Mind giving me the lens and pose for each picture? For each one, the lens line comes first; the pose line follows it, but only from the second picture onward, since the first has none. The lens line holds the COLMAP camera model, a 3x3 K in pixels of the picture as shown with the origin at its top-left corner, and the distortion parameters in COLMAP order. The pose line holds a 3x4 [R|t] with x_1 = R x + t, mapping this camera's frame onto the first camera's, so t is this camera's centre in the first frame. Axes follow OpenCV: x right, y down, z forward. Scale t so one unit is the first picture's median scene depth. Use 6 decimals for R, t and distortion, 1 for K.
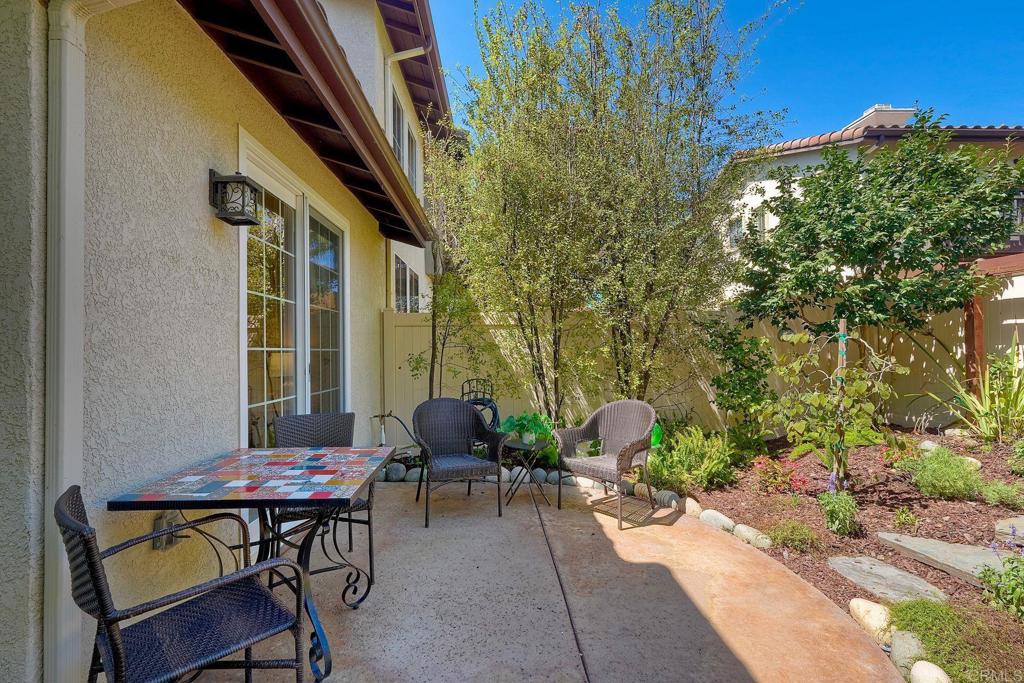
lens RADIAL K [[449.1, 0, 510.4], [0, 449.1, 341.4], [0, 0, 1]] dist [0.002821, 0.000268]
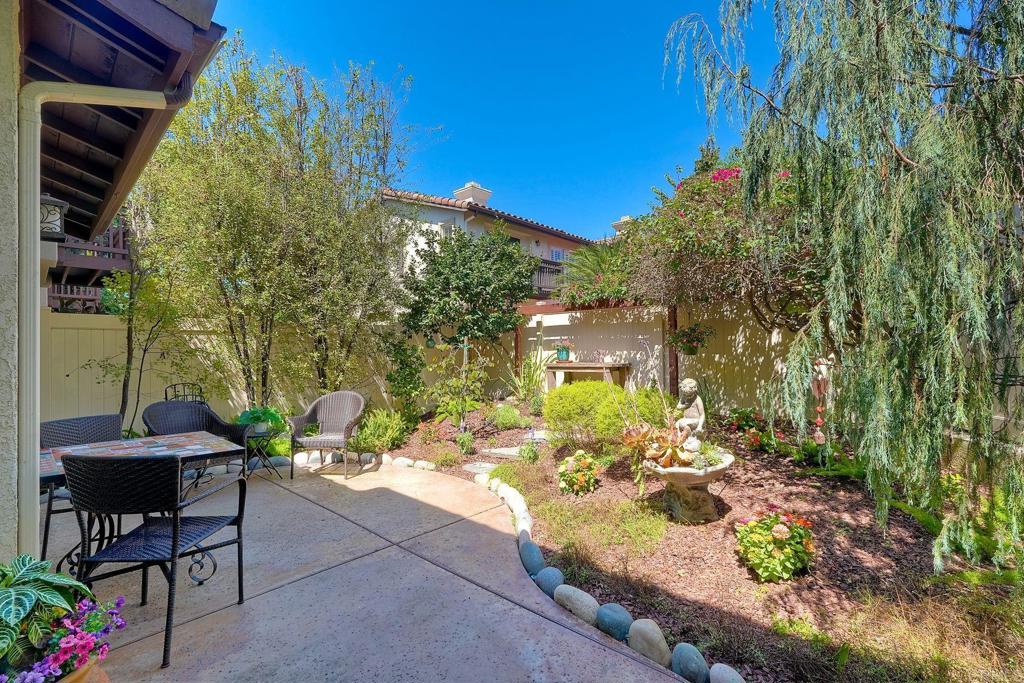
lens RADIAL K [[449.1, 0, 510.5], [0, 449.1, 343.8], [0, 0, 1]] dist [0.002821, 0.000268]
pose [[0.709764, 0.011513, 0.704346, -0.308419], [-0.009380, 0.999932, -0.006893, -0.008381], [-0.704377, -0.001714, 0.709824, -0.303245]]
